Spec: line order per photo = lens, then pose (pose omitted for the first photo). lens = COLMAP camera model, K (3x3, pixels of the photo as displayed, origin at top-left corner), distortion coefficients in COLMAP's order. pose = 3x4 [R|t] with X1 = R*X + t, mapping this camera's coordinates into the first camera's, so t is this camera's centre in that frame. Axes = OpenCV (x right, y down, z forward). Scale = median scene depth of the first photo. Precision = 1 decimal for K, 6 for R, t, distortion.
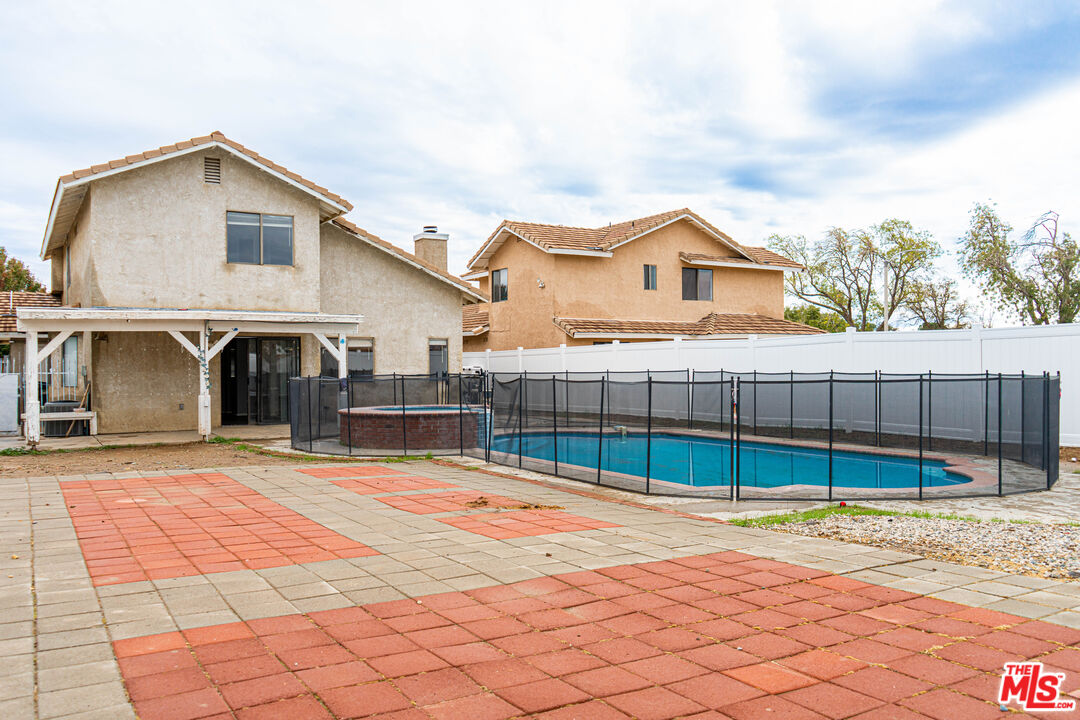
lens RADIAL K [[862.0, 0, 536.1], [0, 862.0, 355.7], [0, 0, 1]] dist [-0.001398, 0.001928]
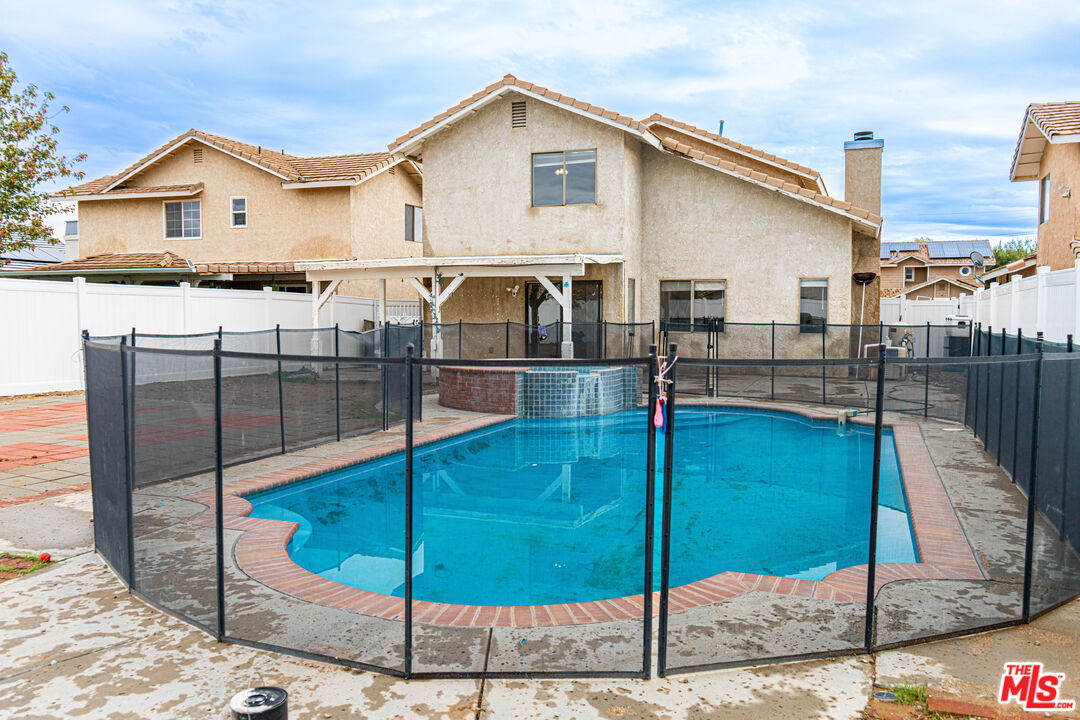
lens RADIAL K [[862.0, 0, 536.1], [0, 862.0, 355.7], [0, 0, 1]] dist [-0.001398, 0.001928]
pose [[0.600197, 0.048342, -0.798390, 0.435519], [0.001200, 0.998116, 0.061337, 0.001995], [0.799851, -0.037772, 0.599009, 0.399354]]
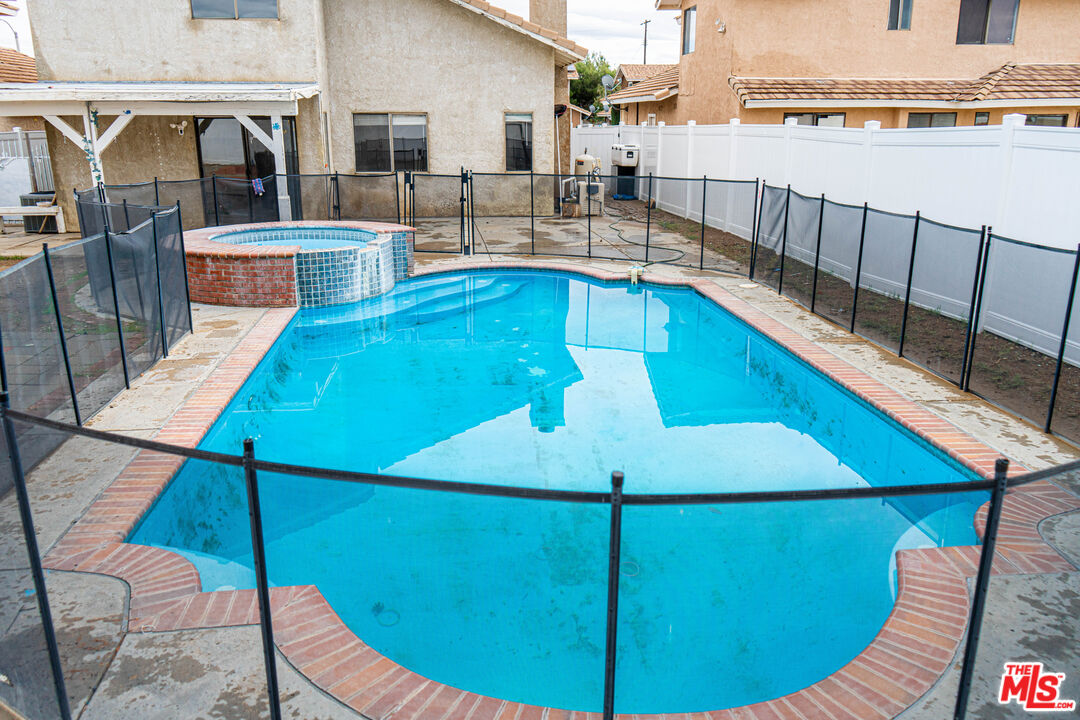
lens RADIAL K [[862.0, 0, 536.1], [0, 862.0, 355.7], [0, 0, 1]] dist [-0.001398, 0.001928]
pose [[0.904725, 0.118655, -0.409137, 0.278623], [-0.000178, 0.960531, 0.278174, -0.030678], [0.425995, -0.251598, 0.869038, 0.368136]]
